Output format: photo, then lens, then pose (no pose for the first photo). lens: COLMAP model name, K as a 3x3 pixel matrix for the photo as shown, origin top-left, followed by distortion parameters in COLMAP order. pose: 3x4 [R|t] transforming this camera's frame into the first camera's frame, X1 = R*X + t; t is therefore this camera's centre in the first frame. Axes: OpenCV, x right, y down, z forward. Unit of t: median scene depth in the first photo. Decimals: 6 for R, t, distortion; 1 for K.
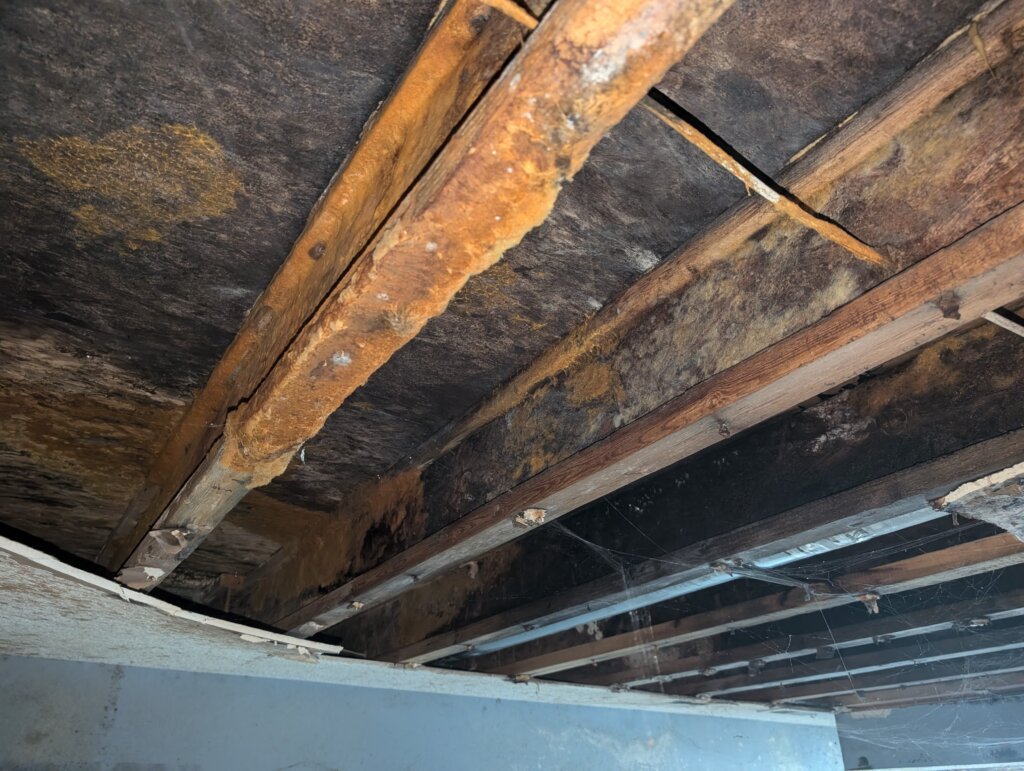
lens RADIAL K [[741.7, 0, 512.0], [0, 741.7, 385.5], [0, 0, 1]] dist [0.006198, 0.000382]
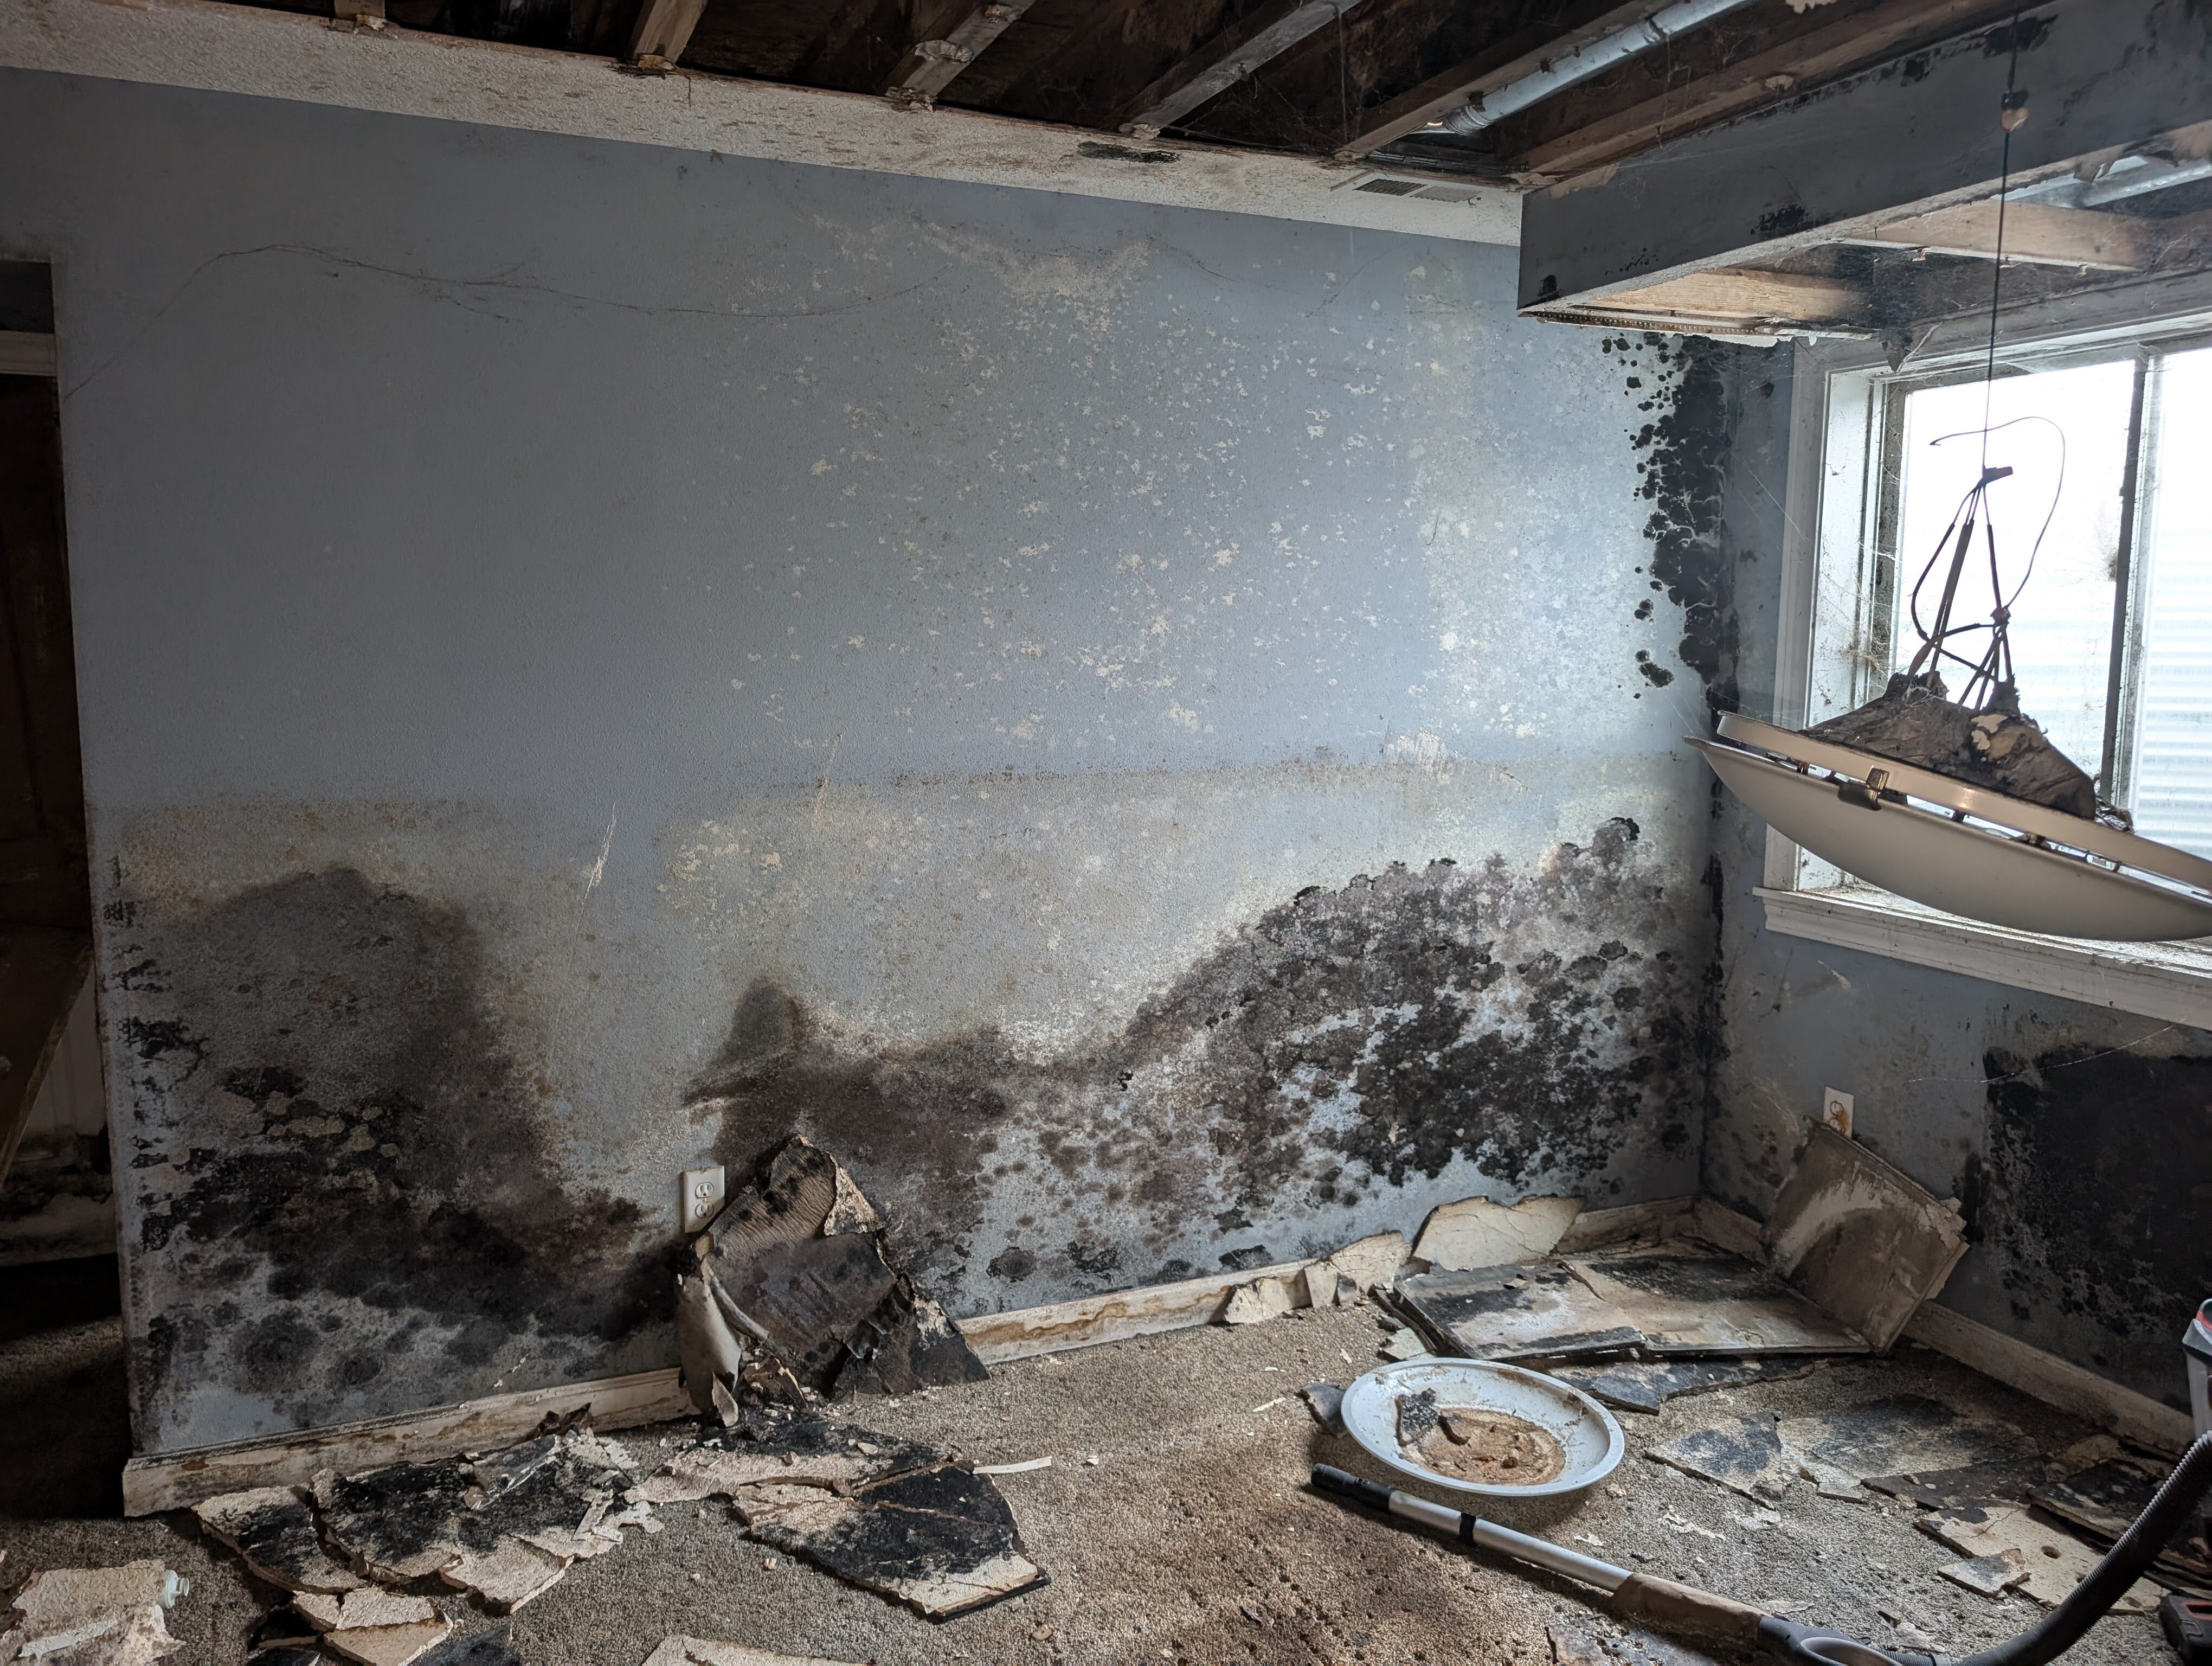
lens RADIAL K [[1602.4, 0, 1106.0], [0, 1602.4, 833.0], [0, 0, 1]] dist [0.006198, 0.000382]
pose [[0.982352, 0.032180, -0.184253, 0.427534], [0.085525, 0.798799, 0.595488, 0.170110], [0.166344, -0.600737, 0.781949, -0.041304]]
